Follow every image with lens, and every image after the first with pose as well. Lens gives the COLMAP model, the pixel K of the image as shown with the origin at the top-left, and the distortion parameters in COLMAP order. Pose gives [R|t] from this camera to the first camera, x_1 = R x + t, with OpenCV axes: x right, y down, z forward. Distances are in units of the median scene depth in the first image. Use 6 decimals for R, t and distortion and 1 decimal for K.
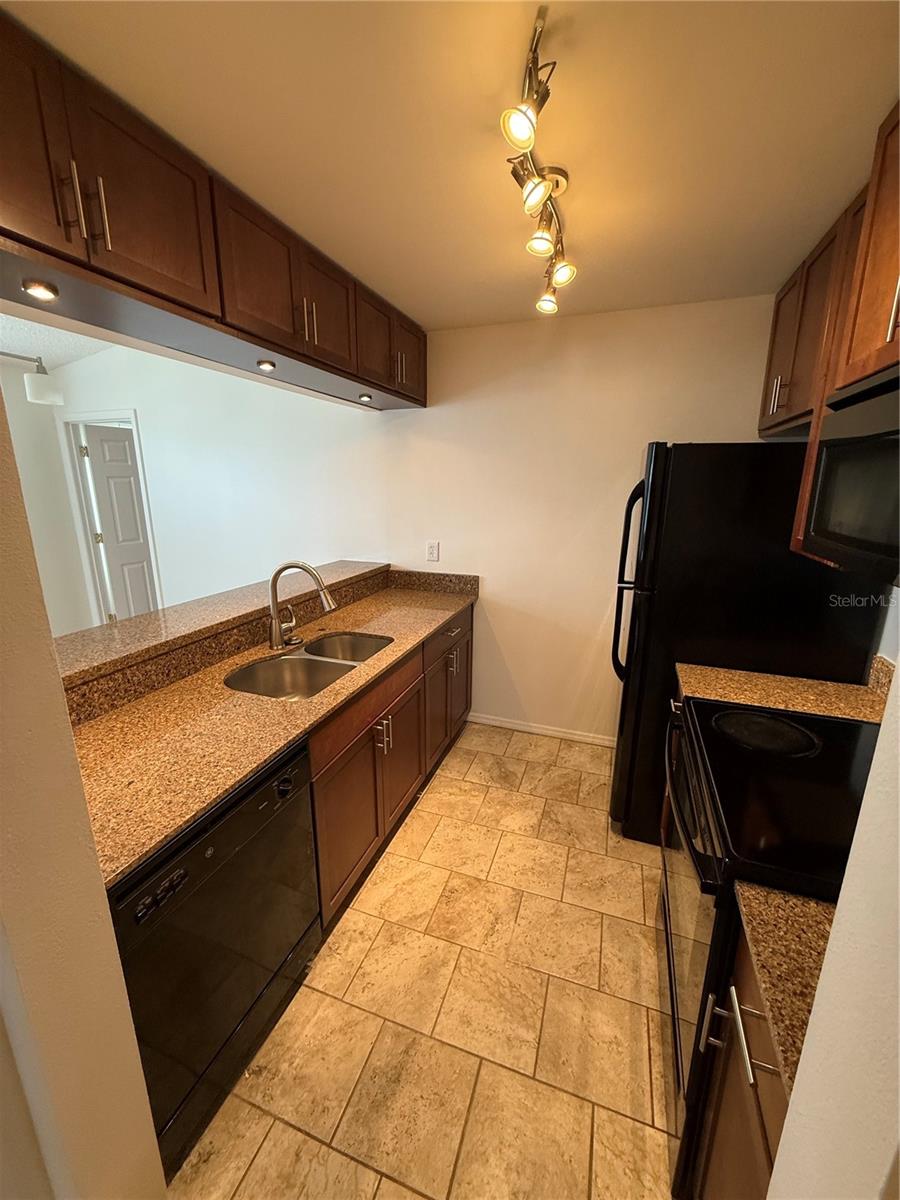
lens RADIAL K [[482.5, 0, 449.3], [0, 482.5, 599.0], [0, 0, 1]] dist [0.002593, 0.000668]
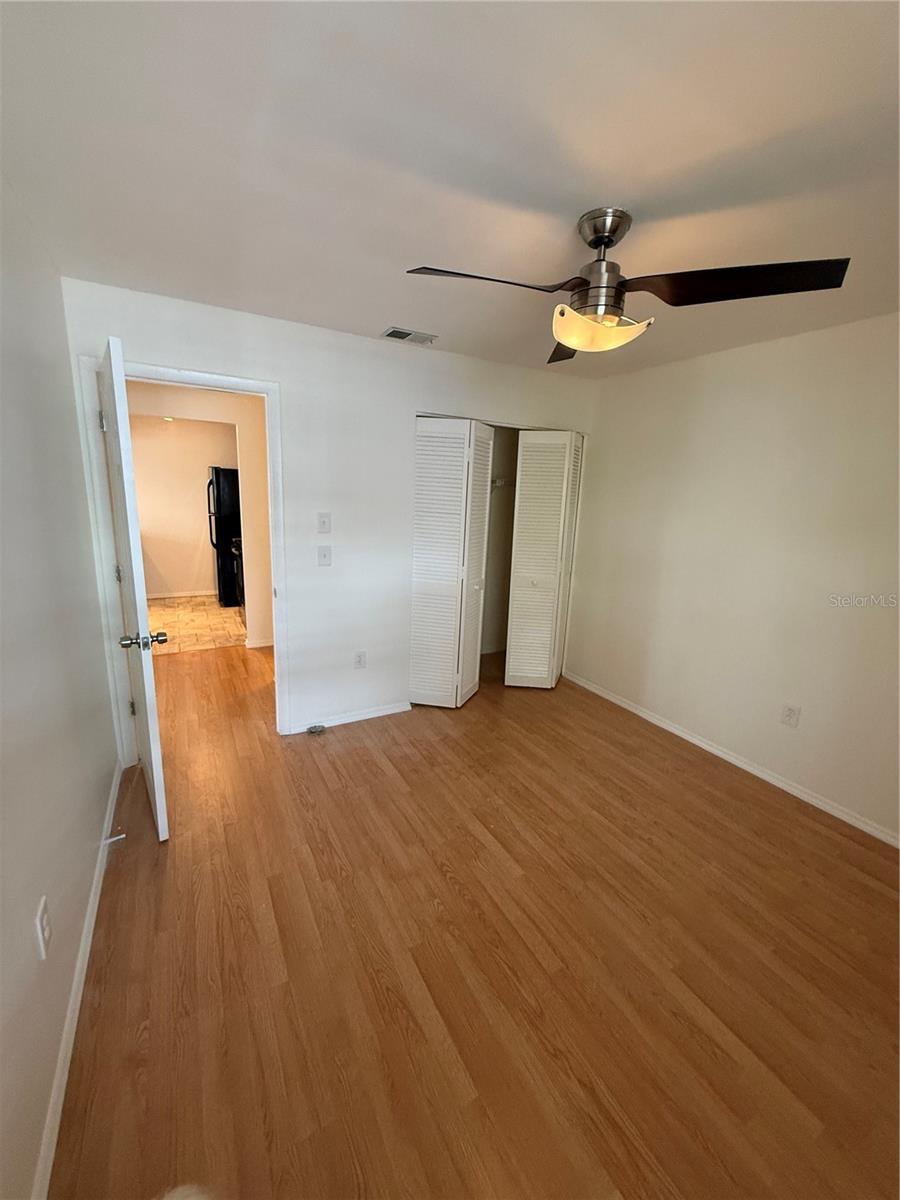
lens RADIAL K [[482.5, 0, 447.7], [0, 482.5, 597.5], [0, 0, 1]] dist [0.002593, 0.000668]
pose [[0.659502, -0.136864, 0.739138, -0.927259], [0.142849, 0.988186, 0.055520, 0.512602], [-0.738004, 0.068969, 0.671262, -1.998528]]
